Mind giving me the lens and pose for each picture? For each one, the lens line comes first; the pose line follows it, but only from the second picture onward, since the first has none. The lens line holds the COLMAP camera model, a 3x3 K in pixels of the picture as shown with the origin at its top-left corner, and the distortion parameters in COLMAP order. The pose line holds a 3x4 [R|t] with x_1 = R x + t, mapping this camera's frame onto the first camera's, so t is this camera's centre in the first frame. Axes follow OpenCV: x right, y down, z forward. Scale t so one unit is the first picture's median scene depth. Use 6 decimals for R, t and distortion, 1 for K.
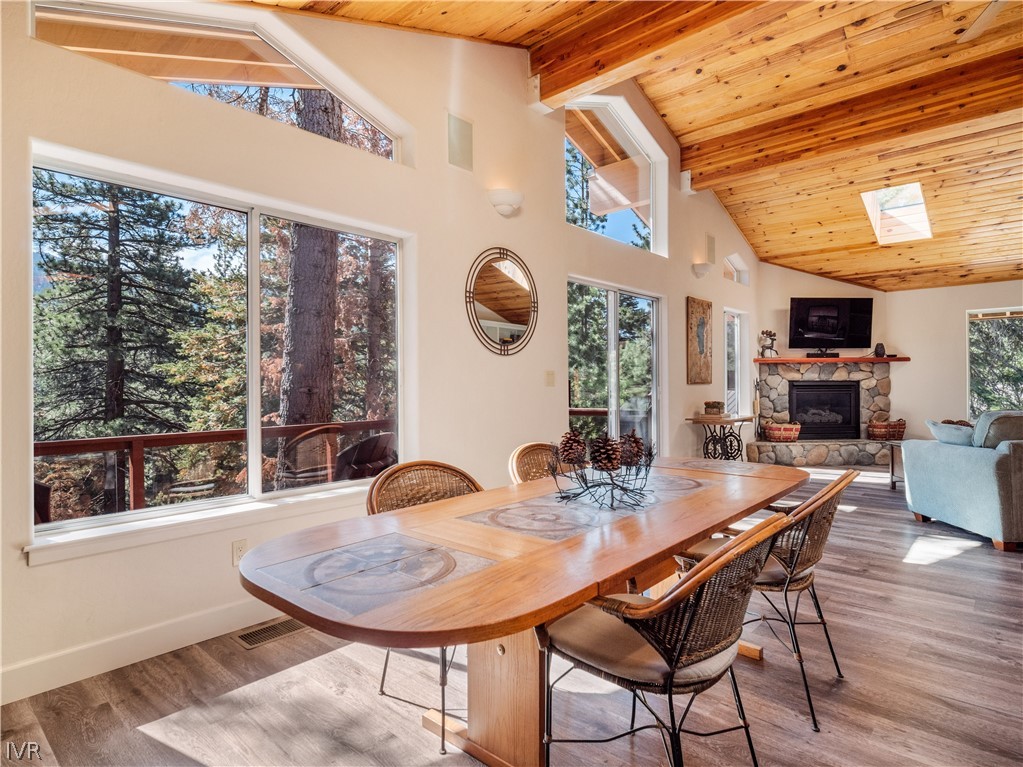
lens RADIAL K [[563.7, 0, 506.9], [0, 563.7, 380.5], [0, 0, 1]] dist [0.007447, -0.008140]
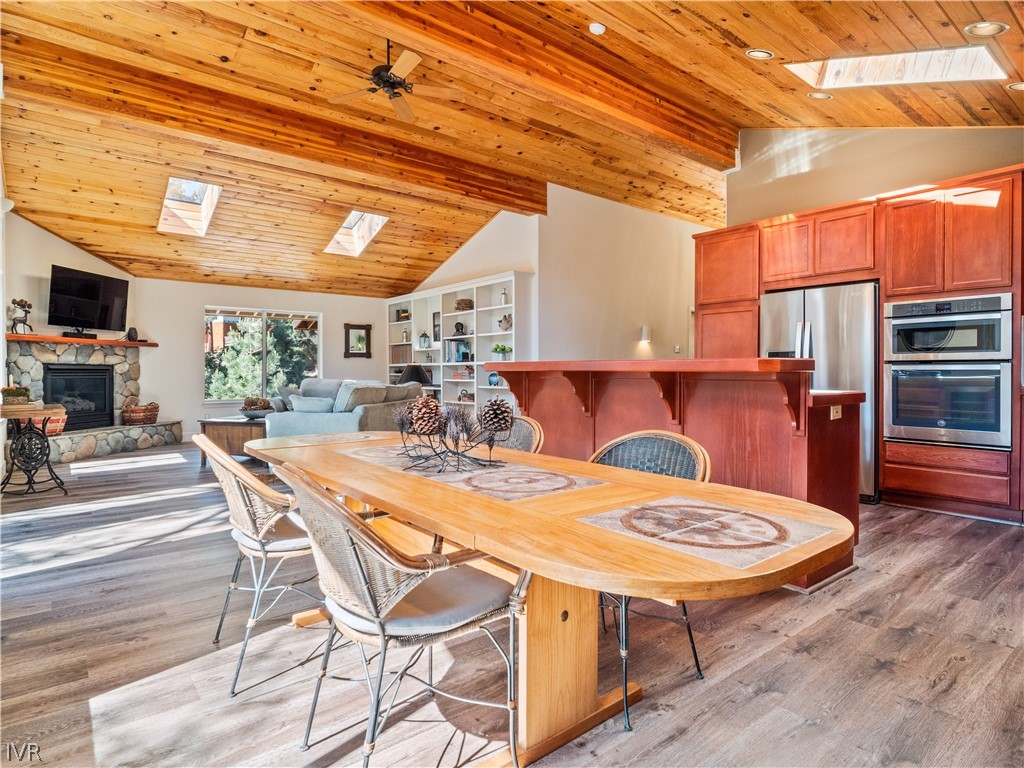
lens RADIAL K [[564.3, 0, 499.3], [0, 564.3, 372.5], [0, 0, 1]] dist [0.007447, -0.008140]
pose [[0.174012, 0.005097, 0.984730, -0.238109], [-0.006565, 0.999970, -0.004015, 0.015084], [-0.984722, -0.005766, 0.174040, 0.227300]]
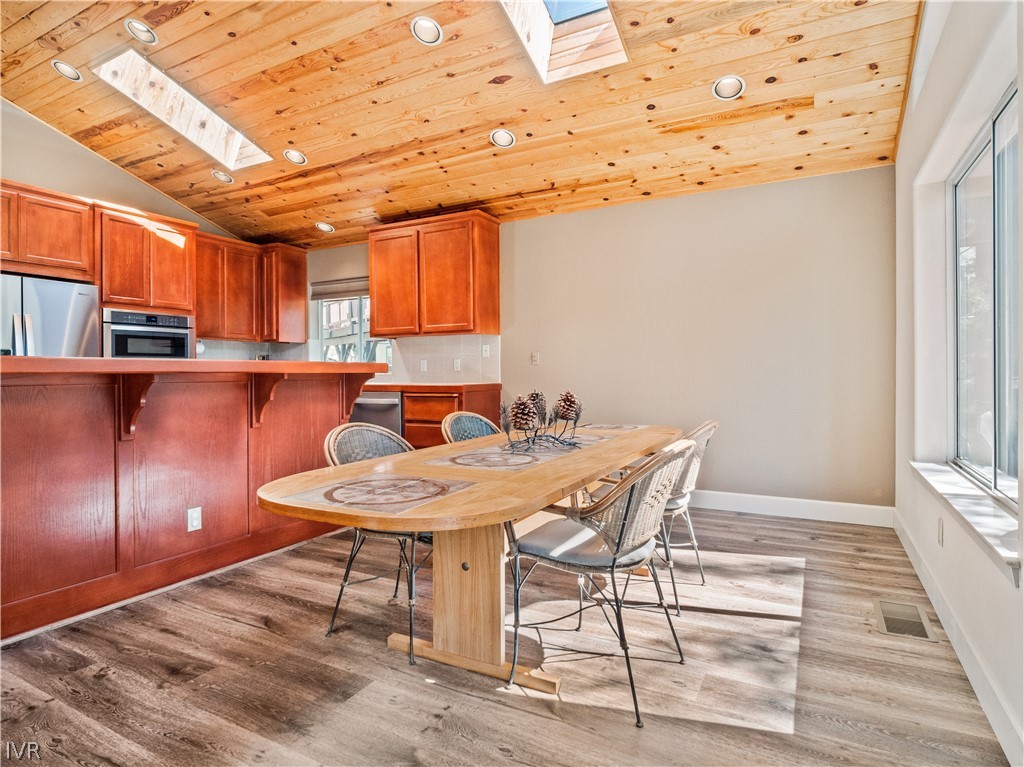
lens RADIAL K [[564.3, 0, 511.4], [0, 564.3, 378.2], [0, 0, 1]] dist [0.007447, -0.008140]
pose [[-0.971253, 0.016251, -0.237494, 0.170374], [0.014867, 0.999860, 0.007620, 0.015807], [0.237585, 0.003870, -0.971359, 0.676869]]
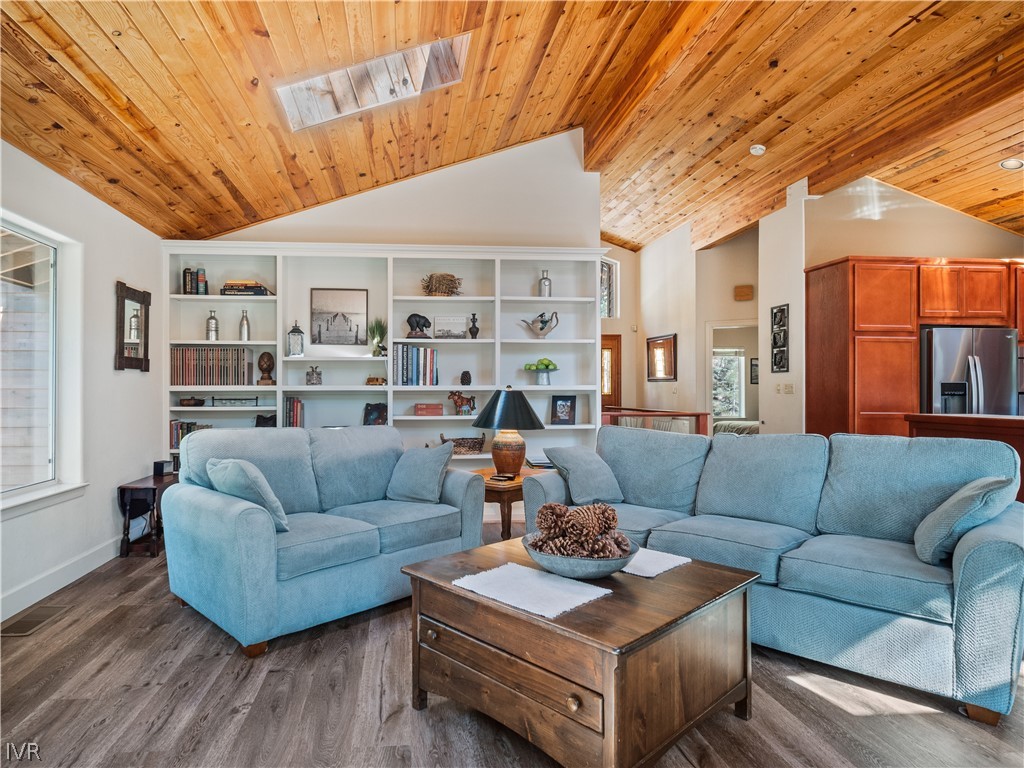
lens RADIAL K [[564.3, 0, 516.4], [0, 564.3, 390.9], [0, 0, 1]] dist [0.007447, -0.008140]
pose [[-0.720282, 0.010856, 0.693596, 0.438310], [0.001494, 0.999899, -0.014098, 0.005056], [-0.693679, -0.009119, -0.720226, 1.001741]]
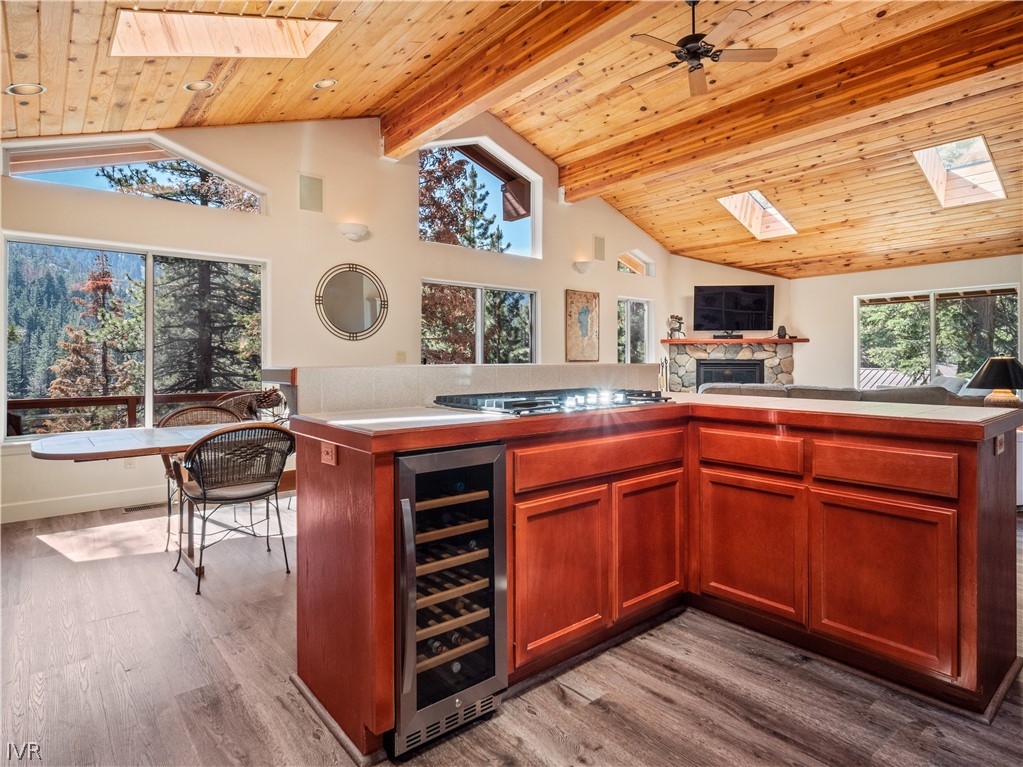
lens RADIAL K [[563.7, 0, 512.1], [0, 563.7, 356.2], [0, 0, 1]] dist [0.007447, -0.008140]
pose [[0.990274, 0.004329, -0.139065, 0.342177], [-0.004605, 0.999988, -0.001664, -0.002840], [0.139056, 0.002289, 0.990282, -0.194222]]
